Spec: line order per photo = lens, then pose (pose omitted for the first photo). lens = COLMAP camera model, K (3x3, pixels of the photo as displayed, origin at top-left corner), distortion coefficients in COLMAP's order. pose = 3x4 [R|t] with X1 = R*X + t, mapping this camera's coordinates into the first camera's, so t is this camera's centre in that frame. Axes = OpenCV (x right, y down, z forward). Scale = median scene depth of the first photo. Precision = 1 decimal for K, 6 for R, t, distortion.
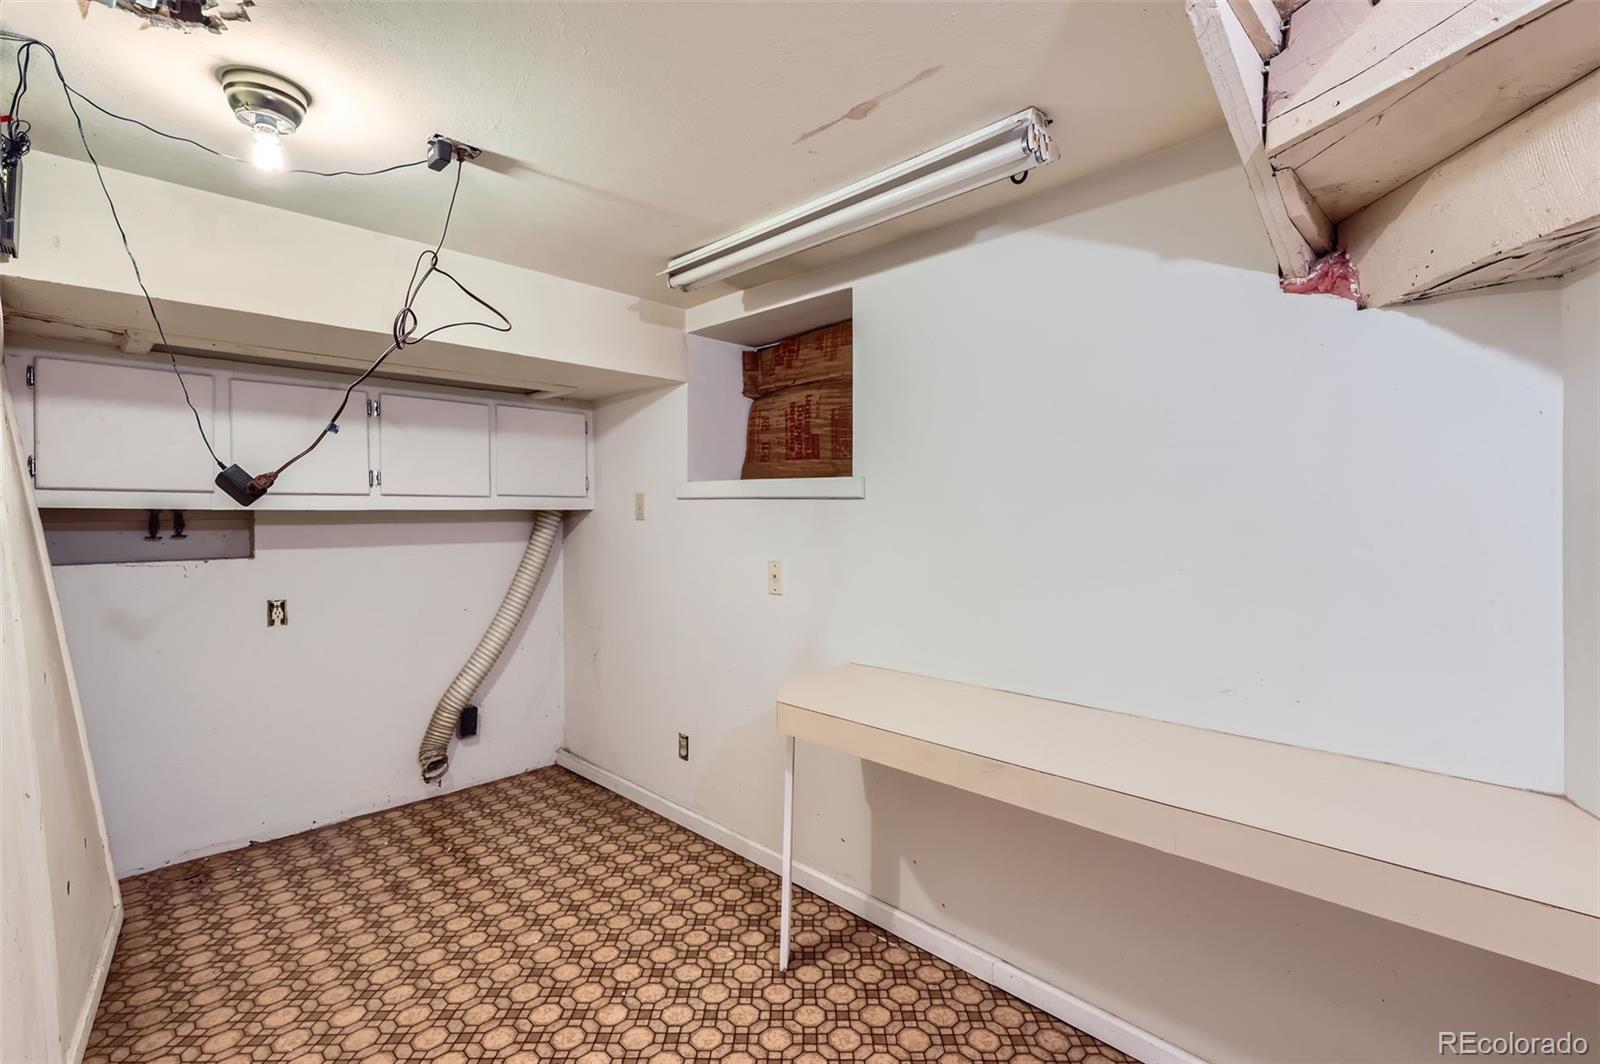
lens RADIAL K [[745.9, 0, 799.2], [0, 745.9, 530.8], [0, 0, 1]] dist [0.001447, -0.000041]
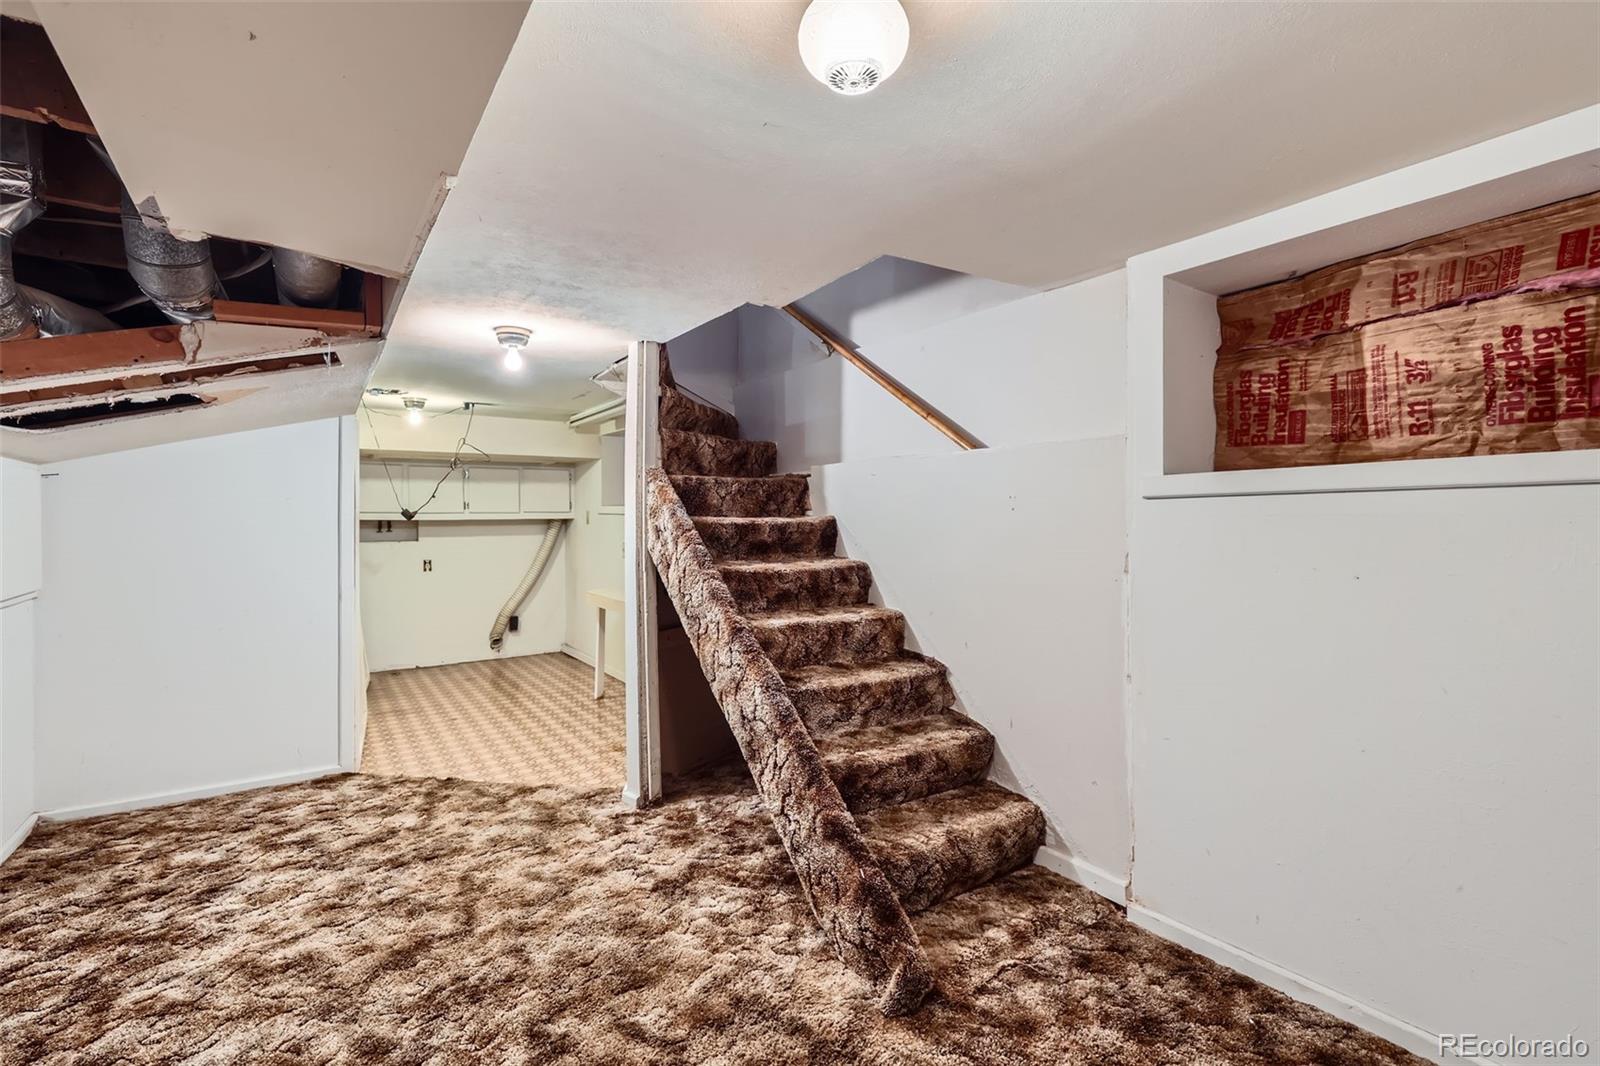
lens RADIAL K [[745.9, 0, 800.0], [0, 745.9, 526.0], [0, 0, 1]] dist [0.001447, -0.000041]
pose [[0.983942, -0.001861, -0.178477, 0.740785], [-0.000095, 0.999940, -0.010949, 0.014625], [0.178487, 0.010791, 0.983883, -0.930135]]
